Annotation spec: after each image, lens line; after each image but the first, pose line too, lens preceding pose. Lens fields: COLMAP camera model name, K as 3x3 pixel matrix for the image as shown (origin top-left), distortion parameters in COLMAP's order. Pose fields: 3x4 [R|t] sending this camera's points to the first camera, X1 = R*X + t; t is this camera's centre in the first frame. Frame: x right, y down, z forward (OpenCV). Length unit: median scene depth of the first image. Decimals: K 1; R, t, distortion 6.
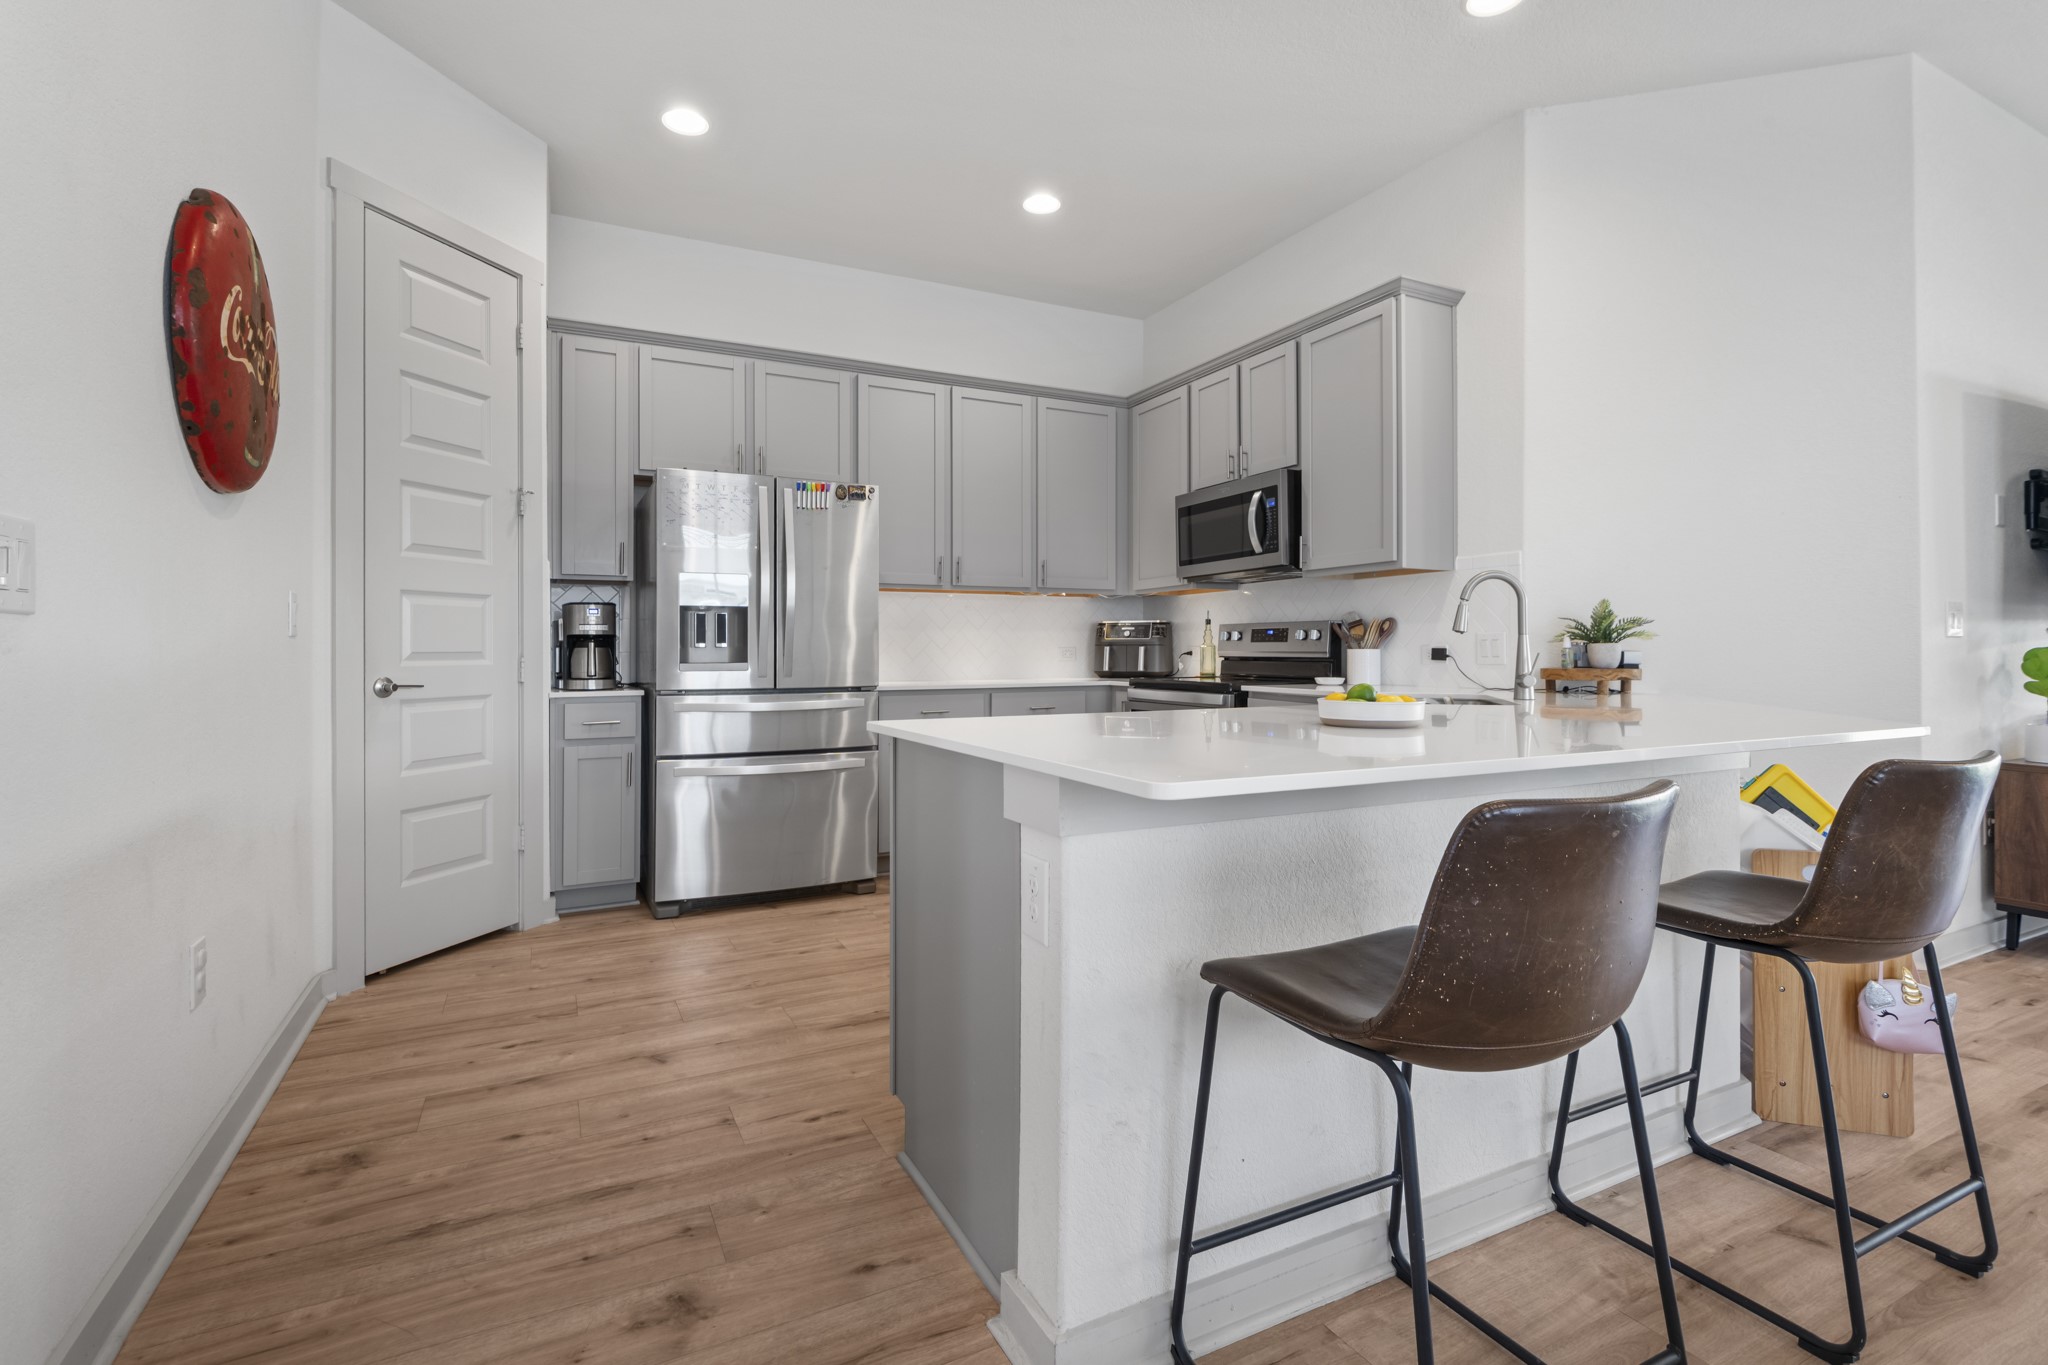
lens RADIAL K [[946.9, 0, 1028.3], [0, 946.9, 646.4], [0, 0, 1]] dist [0.002123, 0.000069]
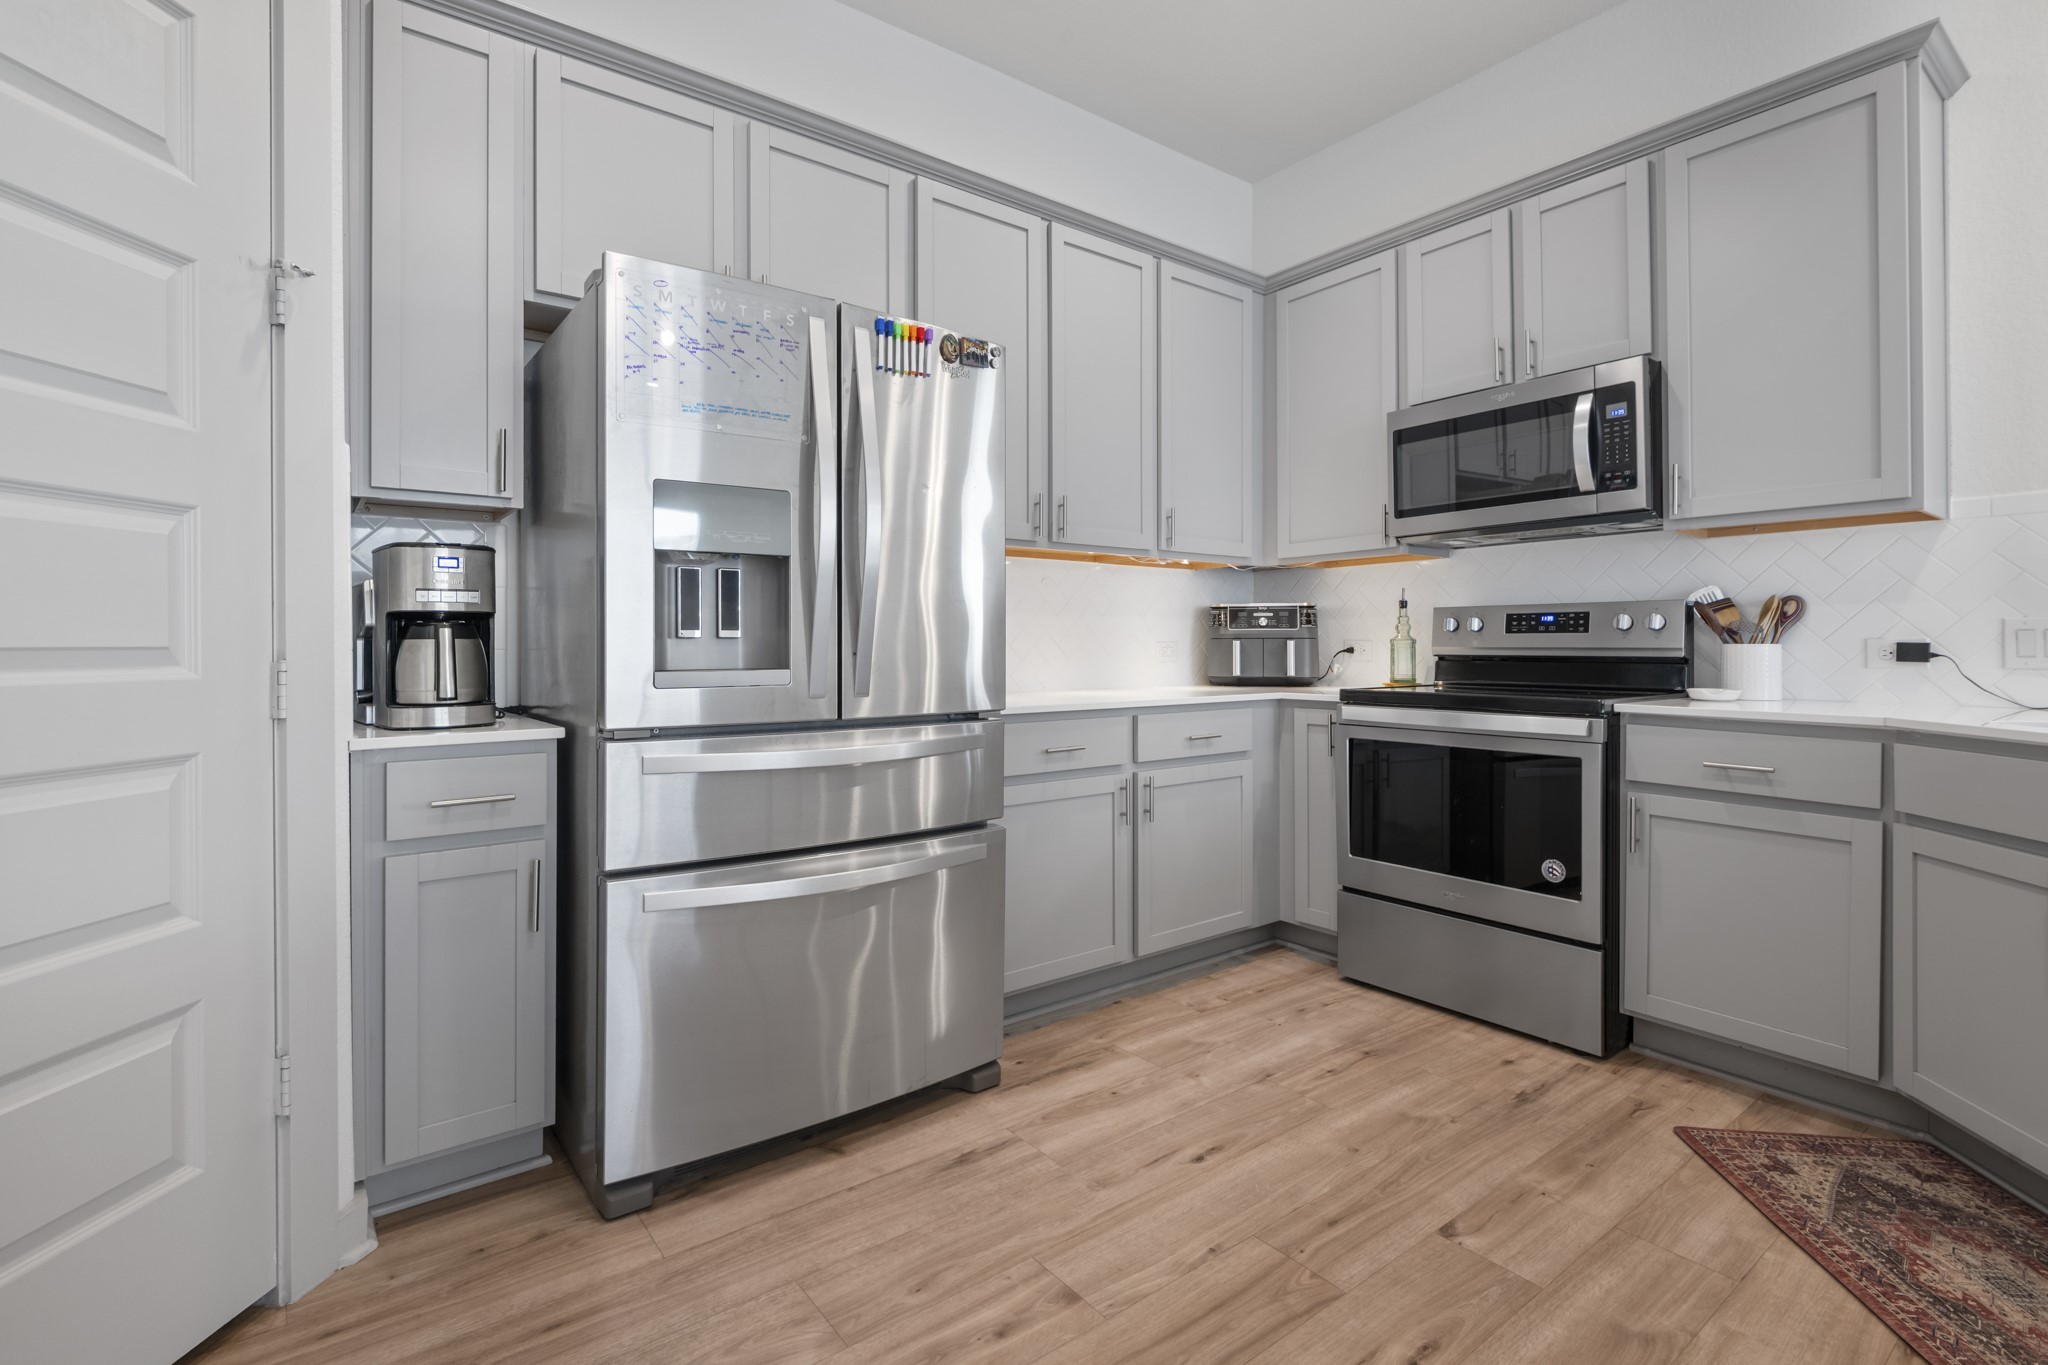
lens RADIAL K [[944.8, 0, 1023.6], [0, 944.8, 647.7], [0, 0, 1]] dist [-0.010712, 0.000113]
pose [[0.983755, 0.000126, 0.179515, -0.249191], [-0.000927, 0.999990, 0.004382, 0.003252], [-0.179513, -0.004477, 0.983745, 0.464774]]
